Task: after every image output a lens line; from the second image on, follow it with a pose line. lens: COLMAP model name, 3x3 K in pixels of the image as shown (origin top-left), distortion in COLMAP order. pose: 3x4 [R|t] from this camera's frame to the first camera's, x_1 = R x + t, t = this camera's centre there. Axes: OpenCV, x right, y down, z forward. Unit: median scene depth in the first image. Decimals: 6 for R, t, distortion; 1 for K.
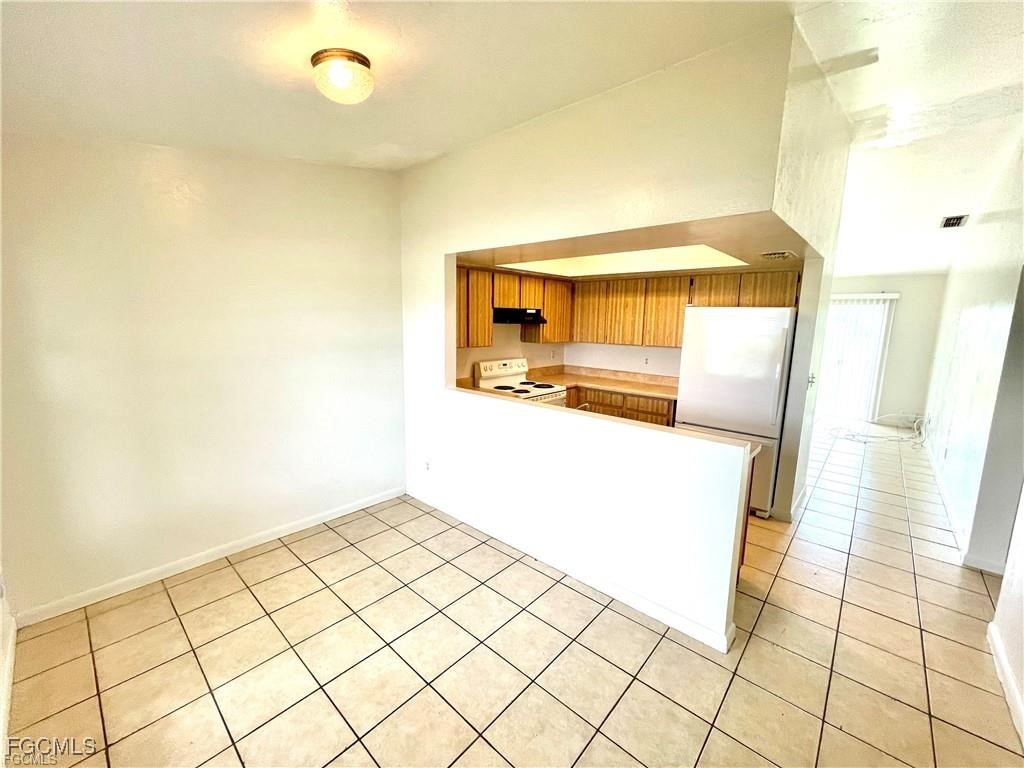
lens RADIAL K [[414.5, 0, 507.3], [0, 414.5, 381.5], [0, 0, 1]] dist [-0.007291, 0.000648]
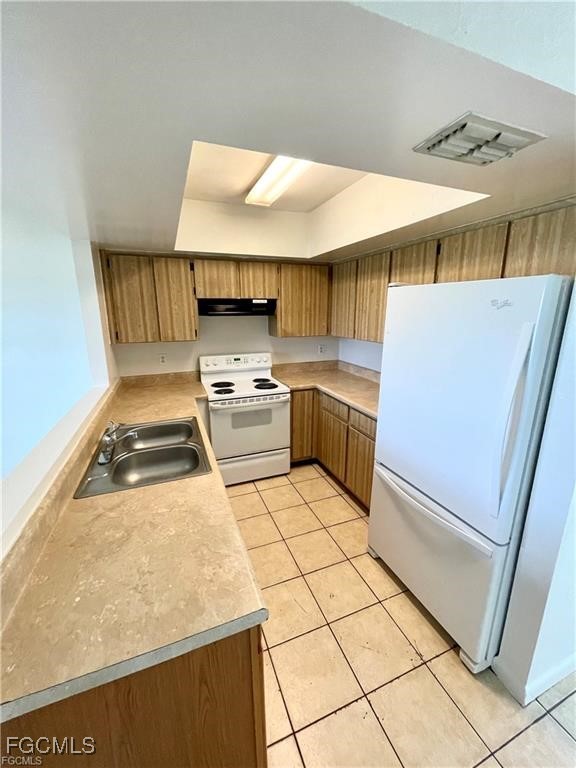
lens RADIAL K [[310.8, 0, 290.1], [0, 310.8, 382.8], [0, 0, 1]] dist [-0.007291, 0.000648]
pose [[0.899544, 0.084594, -0.428562, 0.422481], [-0.049493, 0.994490, 0.092418, -0.060360], [0.434018, -0.061923, 0.898774, 0.417312]]
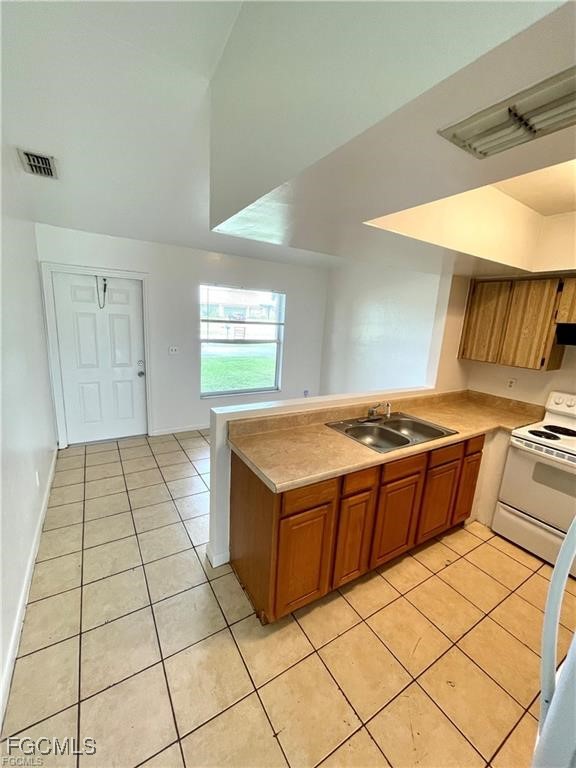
lens RADIAL K [[310.8, 0, 289.4], [0, 310.8, 384.0], [0, 0, 1]] dist [-0.007291, 0.000648]
pose [[-0.271071, 0.176427, -0.946253, 0.625278], [-0.208065, 0.949078, 0.236558, -0.092826], [0.939803, 0.261006, -0.220559, 0.618673]]
